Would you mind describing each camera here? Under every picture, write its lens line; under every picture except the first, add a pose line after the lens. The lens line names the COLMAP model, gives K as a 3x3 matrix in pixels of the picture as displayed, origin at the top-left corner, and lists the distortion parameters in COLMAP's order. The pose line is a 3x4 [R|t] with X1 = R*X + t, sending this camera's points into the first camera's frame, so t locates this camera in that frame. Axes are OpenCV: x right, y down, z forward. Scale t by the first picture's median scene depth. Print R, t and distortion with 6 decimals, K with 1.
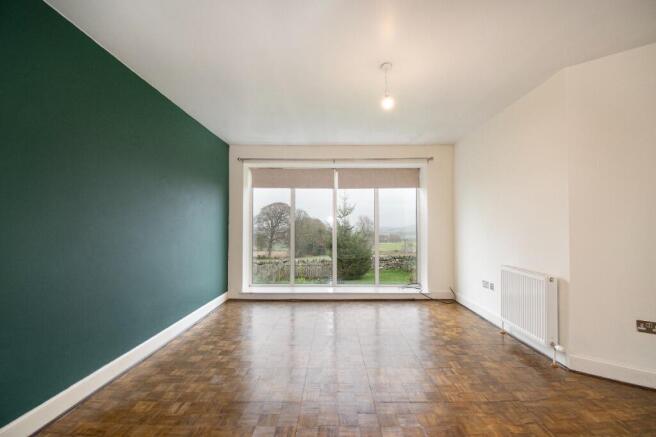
lens RADIAL K [[293.8, 0, 329.4], [0, 293.8, 225.0], [0, 0, 1]] dist [0.056843, -0.047410]
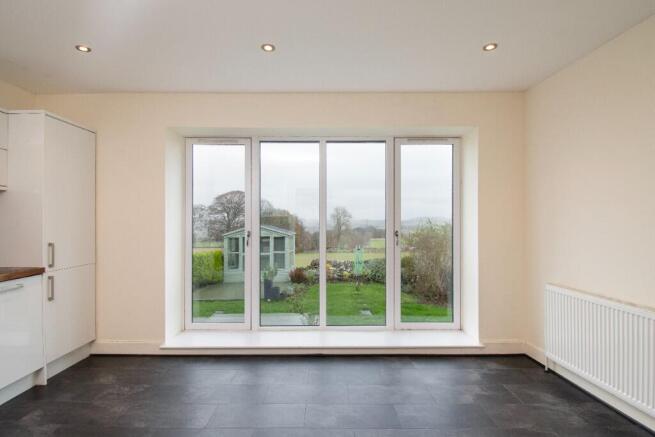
lens RADIAL K [[351.6, 0, 327.5], [0, 351.6, 218.5], [0, 0, 1]] dist [-0.000622, -0.000805]
pose [[0.996671, 0.000274, 0.081527, -0.035474], [-0.000376, 0.999999, 0.001244, -0.023889], [-0.081527, -0.001271, 0.996670, 0.289811]]
